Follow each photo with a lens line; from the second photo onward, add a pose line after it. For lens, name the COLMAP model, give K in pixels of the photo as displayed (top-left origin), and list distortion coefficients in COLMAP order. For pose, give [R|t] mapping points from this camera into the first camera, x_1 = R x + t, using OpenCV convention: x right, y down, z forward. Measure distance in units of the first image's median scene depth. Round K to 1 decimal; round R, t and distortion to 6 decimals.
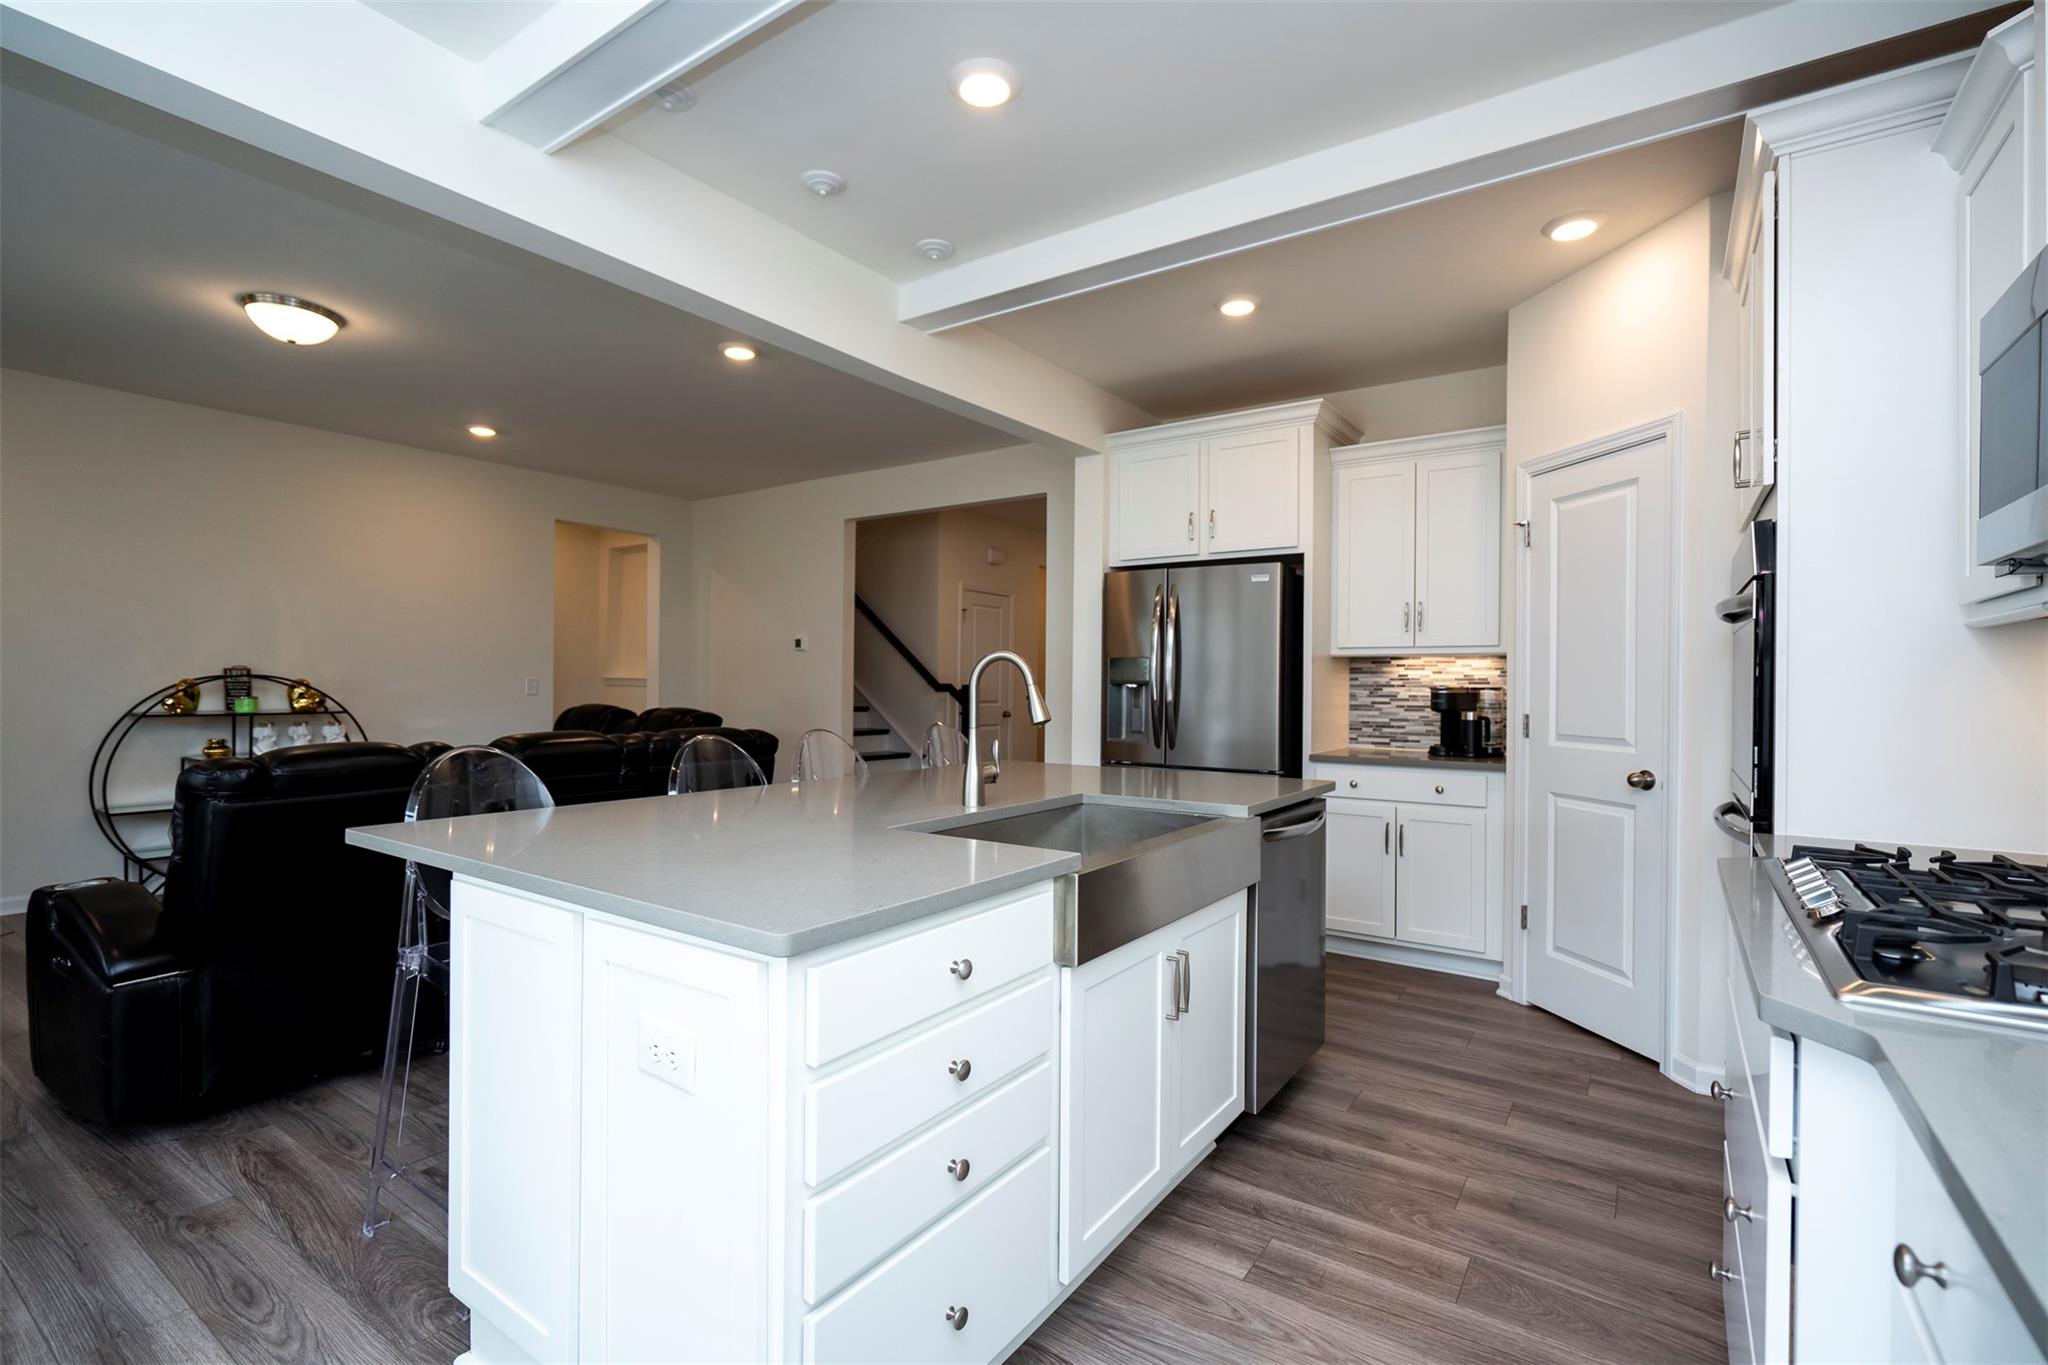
lens RADIAL K [[918.7, 0, 1030.9], [0, 918.7, 686.5], [0, 0, 1]] dist [-0.014222, 0.005046]
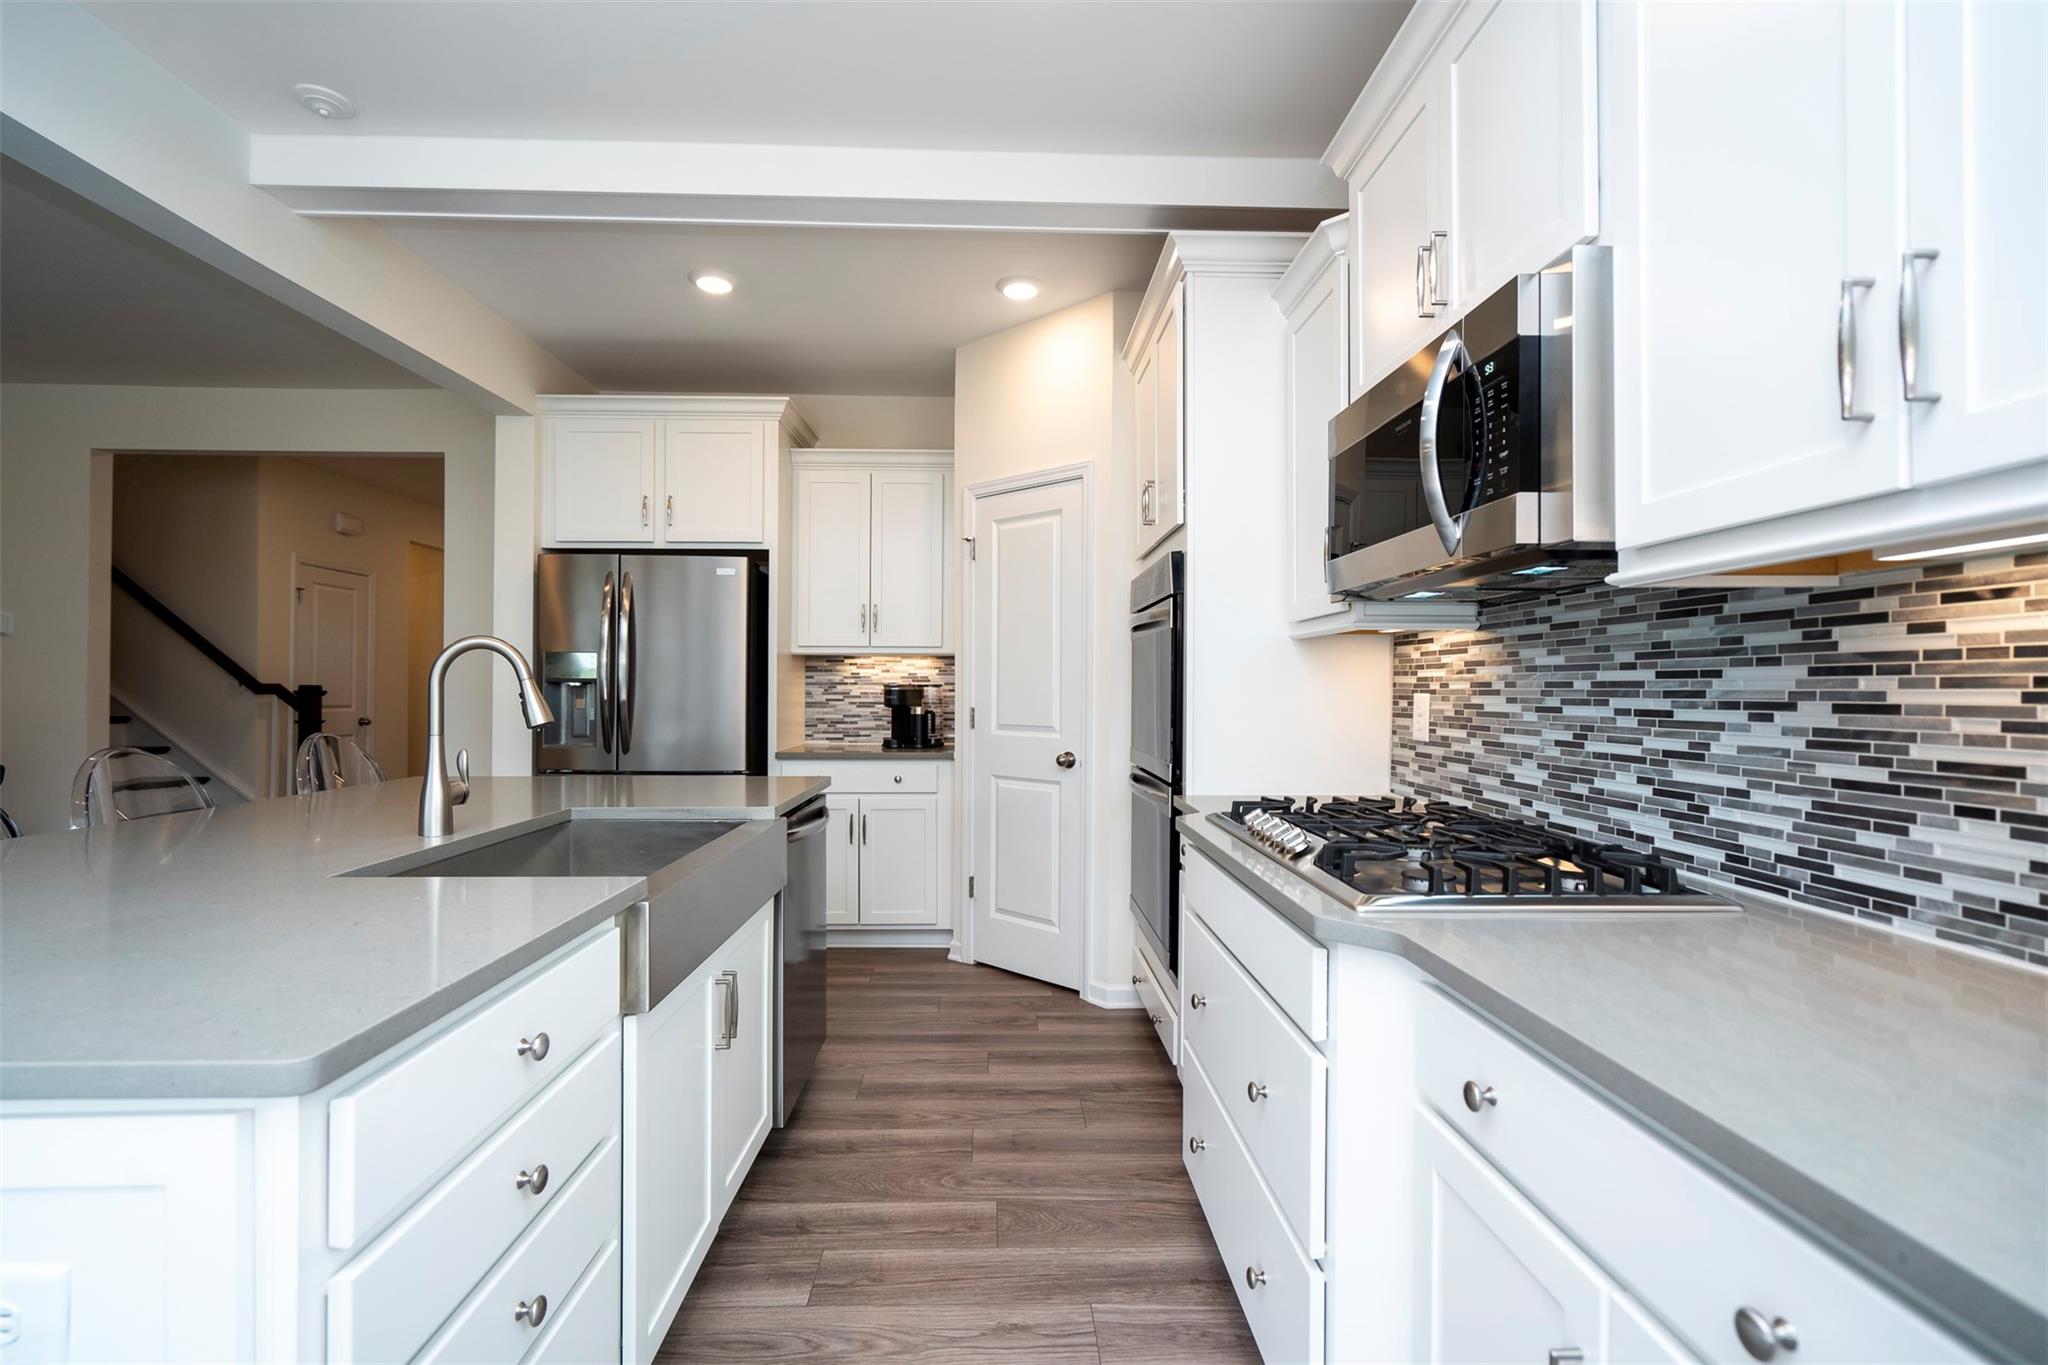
lens RADIAL K [[903.6, 0, 1020.8], [0, 903.6, 687.0], [0, 0, 1]] dist [-0.018048, 0.008441]
pose [[0.804411, -0.004099, 0.594059, -0.082585], [0.004493, 0.999990, 0.000815, 0.004475], [-0.594056, 0.002014, 0.804421, 0.069127]]
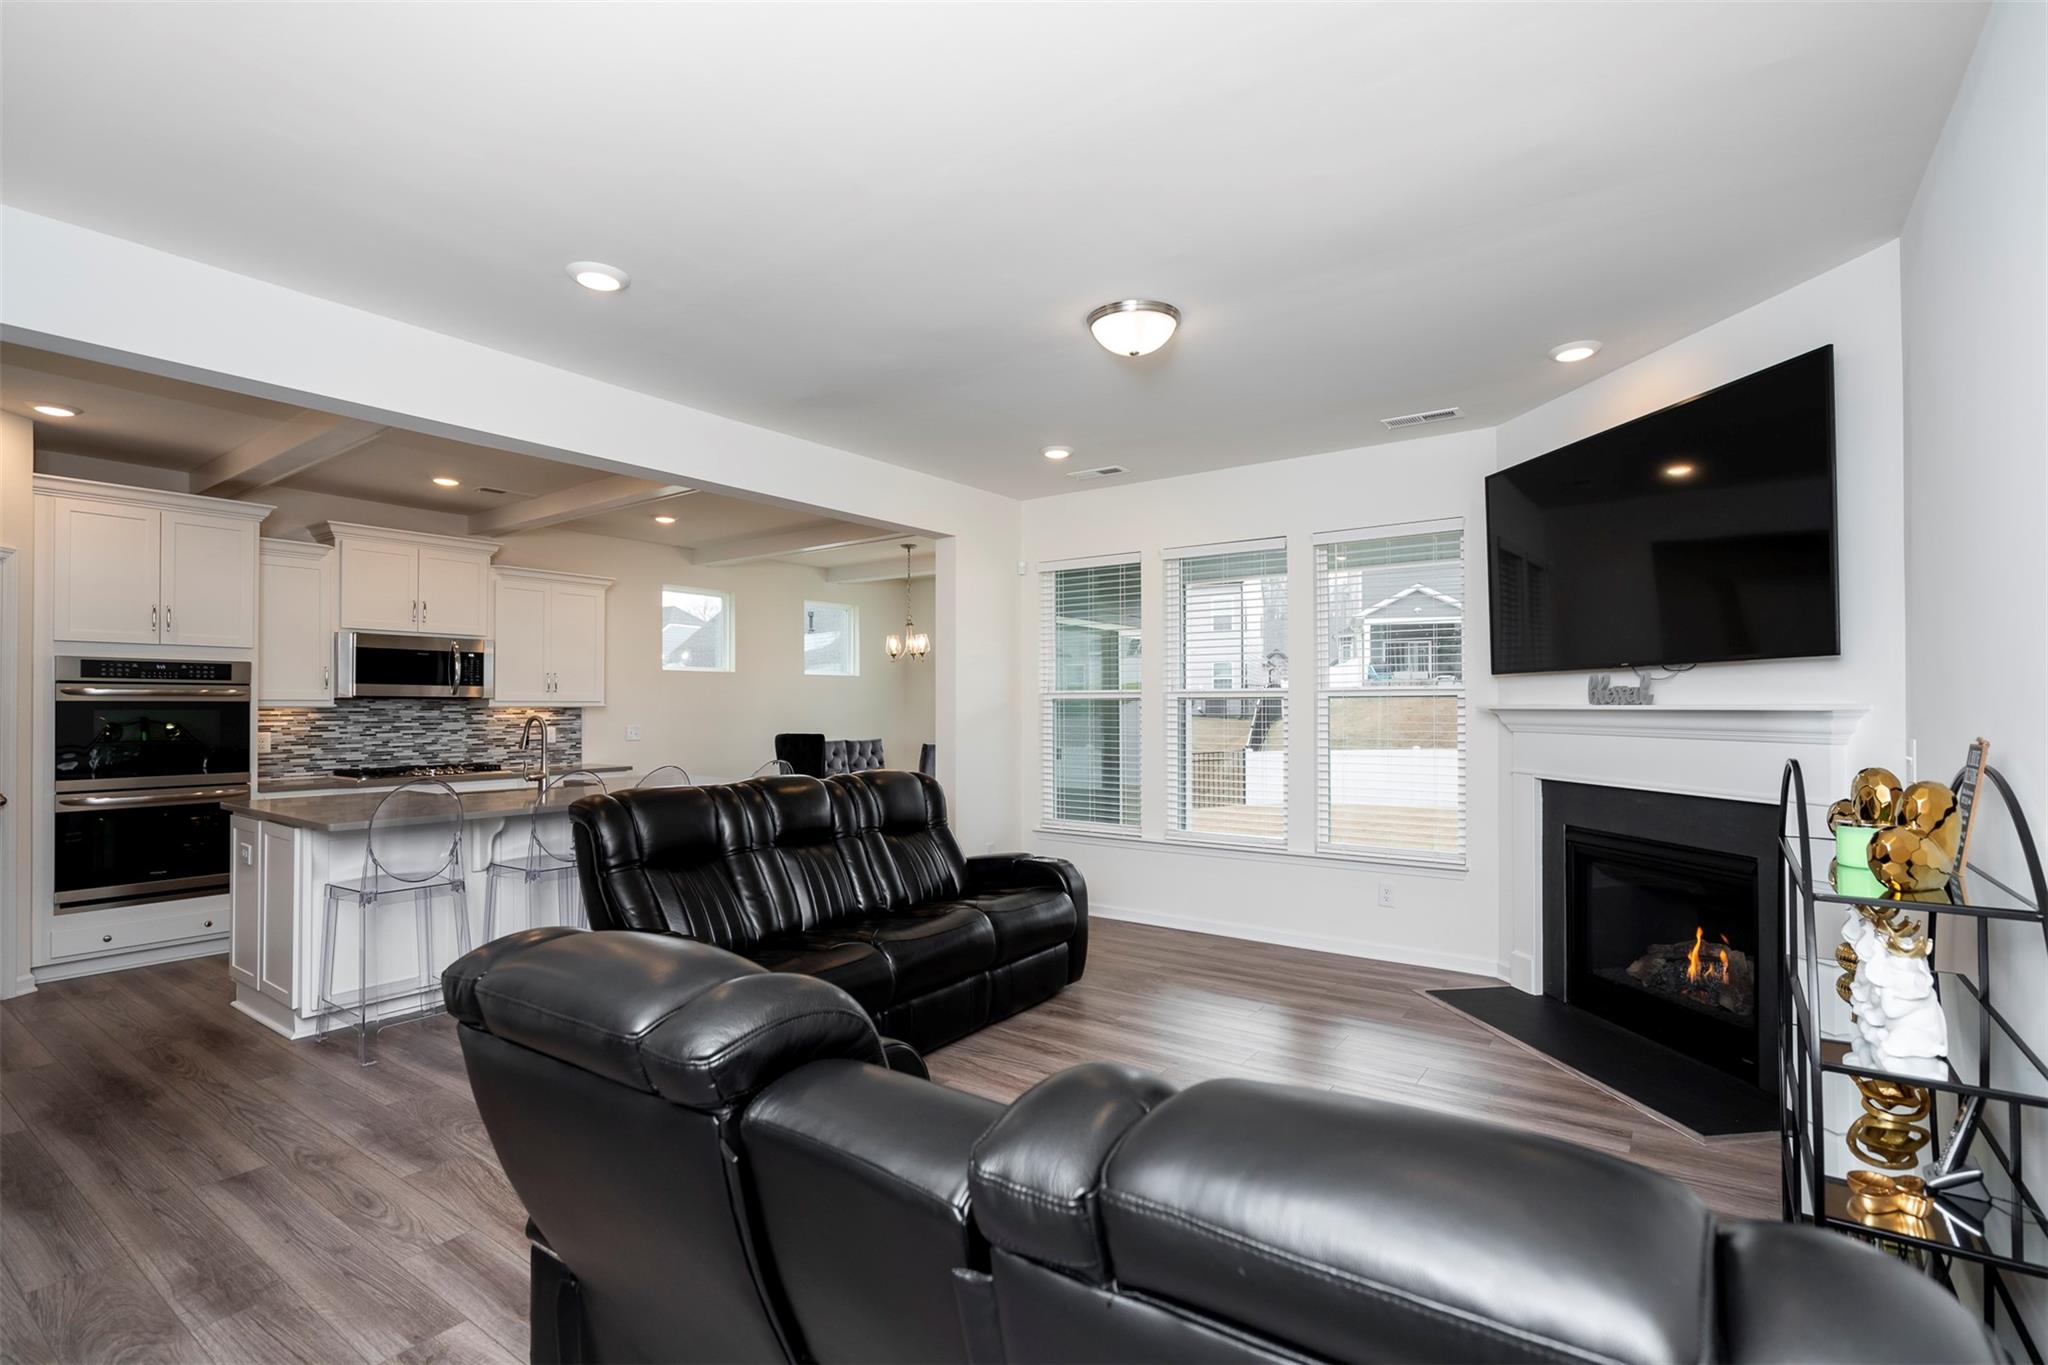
lens RADIAL K [[951.2, 0, 1096.9], [0, 951.2, 680.2], [0, 0, 1]] dist [-0.012888, 0.000713]
pose [[-0.999667, -0.008193, -0.024467, -0.914489], [-0.007606, 0.999684, -0.023979, -0.056214], [0.024655, -0.023785, -0.999413, 2.291978]]
